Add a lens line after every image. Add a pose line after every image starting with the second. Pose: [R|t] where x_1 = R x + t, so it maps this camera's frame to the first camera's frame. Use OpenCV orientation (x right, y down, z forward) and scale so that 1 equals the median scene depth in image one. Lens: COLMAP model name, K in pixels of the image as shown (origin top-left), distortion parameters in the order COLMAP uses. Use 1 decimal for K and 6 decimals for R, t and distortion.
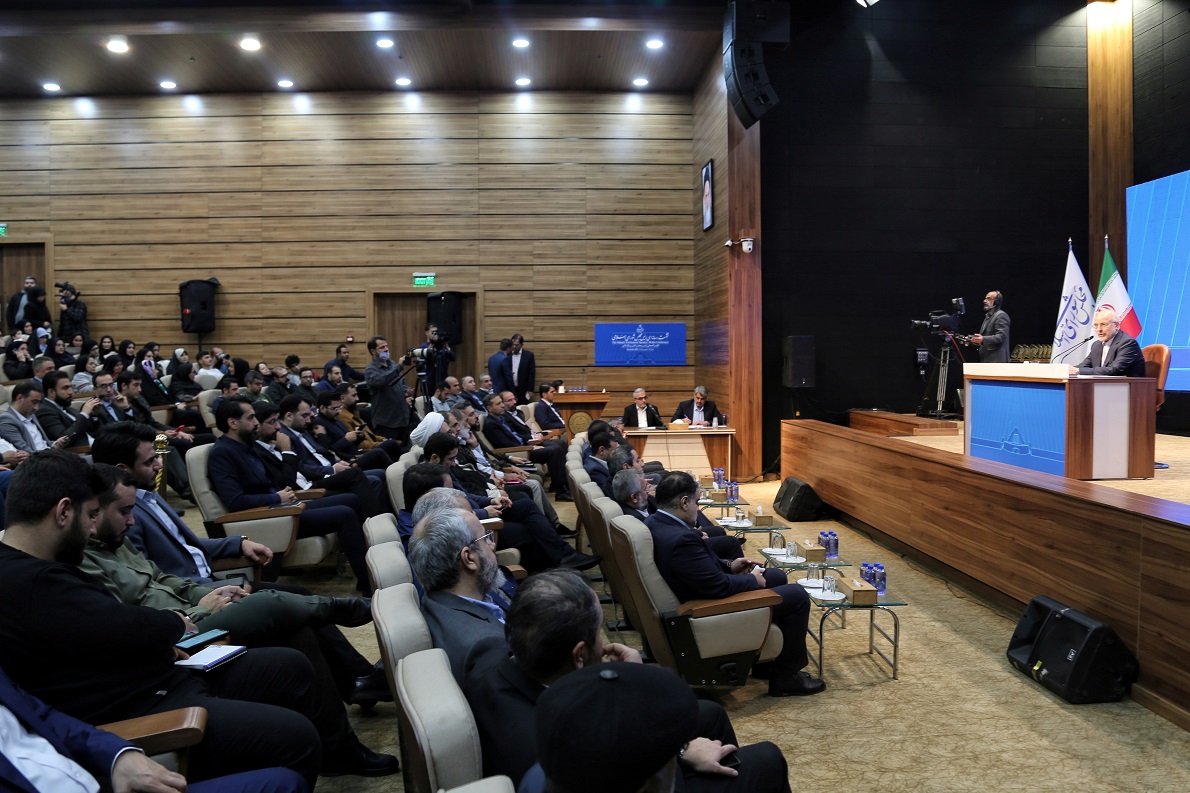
lens RADIAL K [[828.1, 0, 595.0], [0, 828.1, 396.5], [0, 0, 1]] dist [-0.103956, 0.077167]
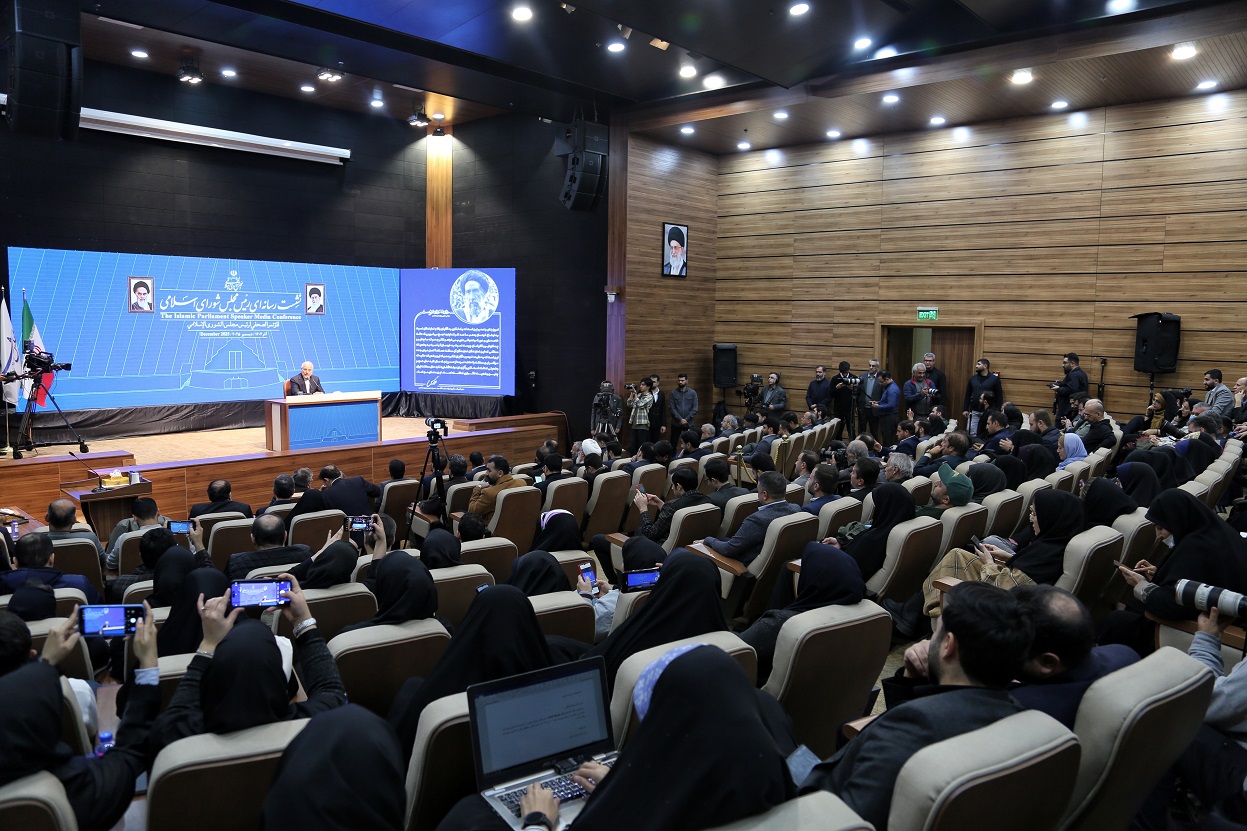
lens RADIAL K [[867.8, 0, 623.5], [0, 867.8, 415.5], [0, 0, 1]] dist [-0.103956, 0.077167]
pose [[0.678748, 0.101754, -0.727287, 0.248289], [-0.119152, 0.992491, 0.027659, -0.002811], [0.724640, 0.067884, 0.685776, 0.012413]]
